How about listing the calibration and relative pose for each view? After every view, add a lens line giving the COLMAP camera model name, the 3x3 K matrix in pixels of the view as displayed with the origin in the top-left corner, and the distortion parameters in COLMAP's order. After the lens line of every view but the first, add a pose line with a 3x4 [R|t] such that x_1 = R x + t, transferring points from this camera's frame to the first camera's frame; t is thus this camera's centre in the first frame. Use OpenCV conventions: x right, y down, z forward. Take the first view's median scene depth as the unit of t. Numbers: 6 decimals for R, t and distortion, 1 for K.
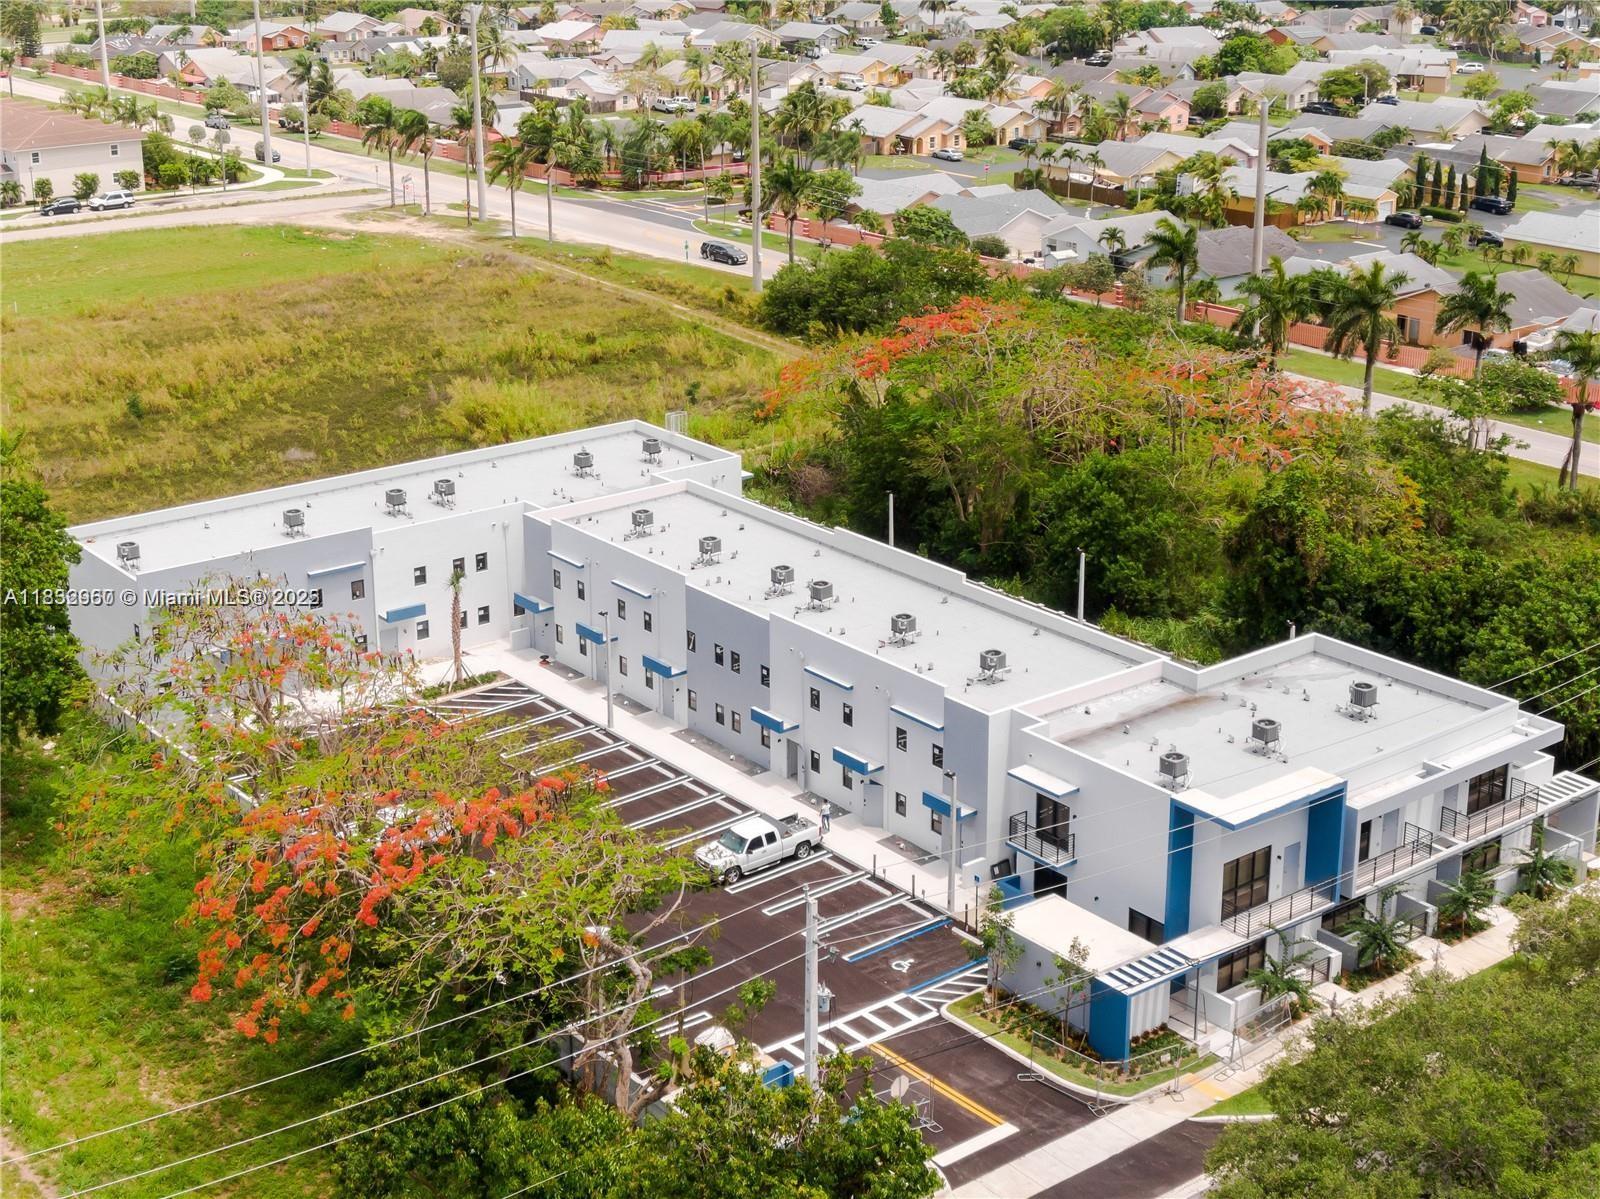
lens RADIAL K [[2242.3, 0, 800.0], [0, 2242.3, 599.5], [0, 0, 1]] dist [0.022897, -0.020275]
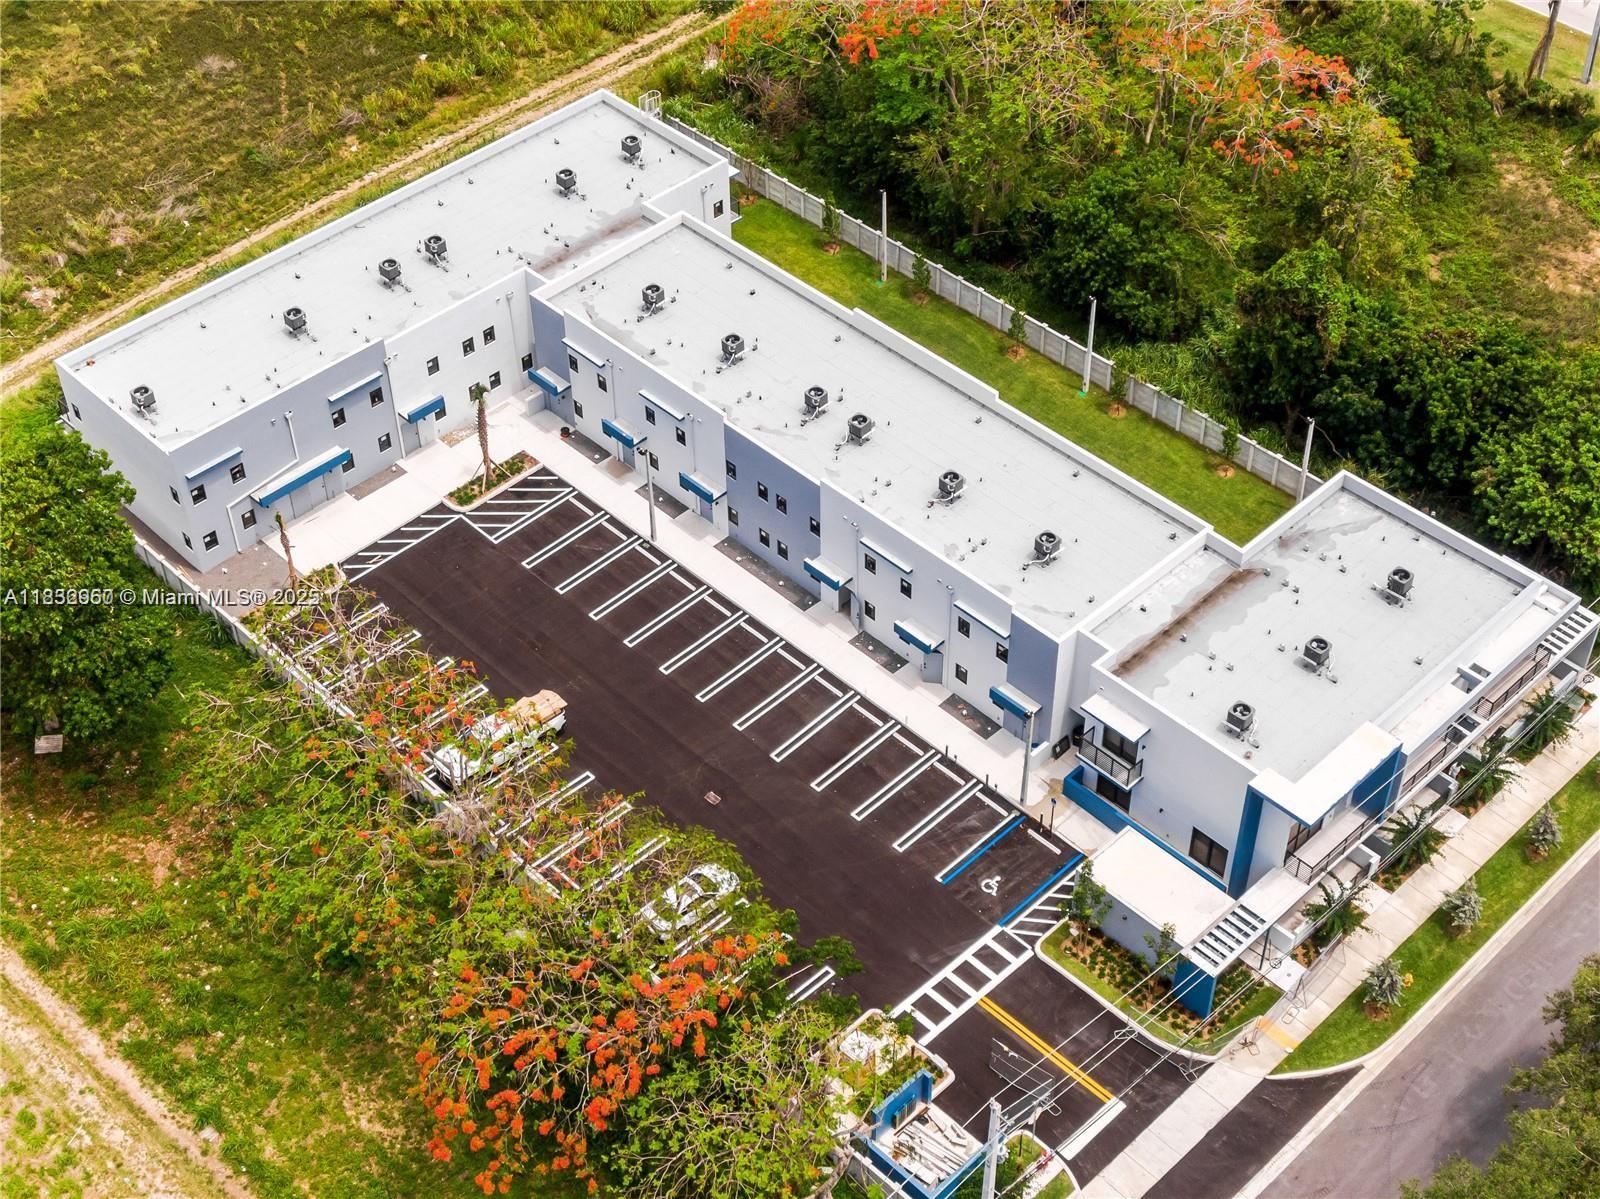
lens RADIAL K [[2200.6, 0, 803.4], [0, 2200.6, 668.4], [0, 0, 1]] dist [0.018906, -0.028822]
pose [[0.994325, -0.083281, 0.066196, -0.105353], [0.045131, 0.893684, 0.446422, -0.406349], [-0.096337, -0.440901, 0.892371, 0.075896]]
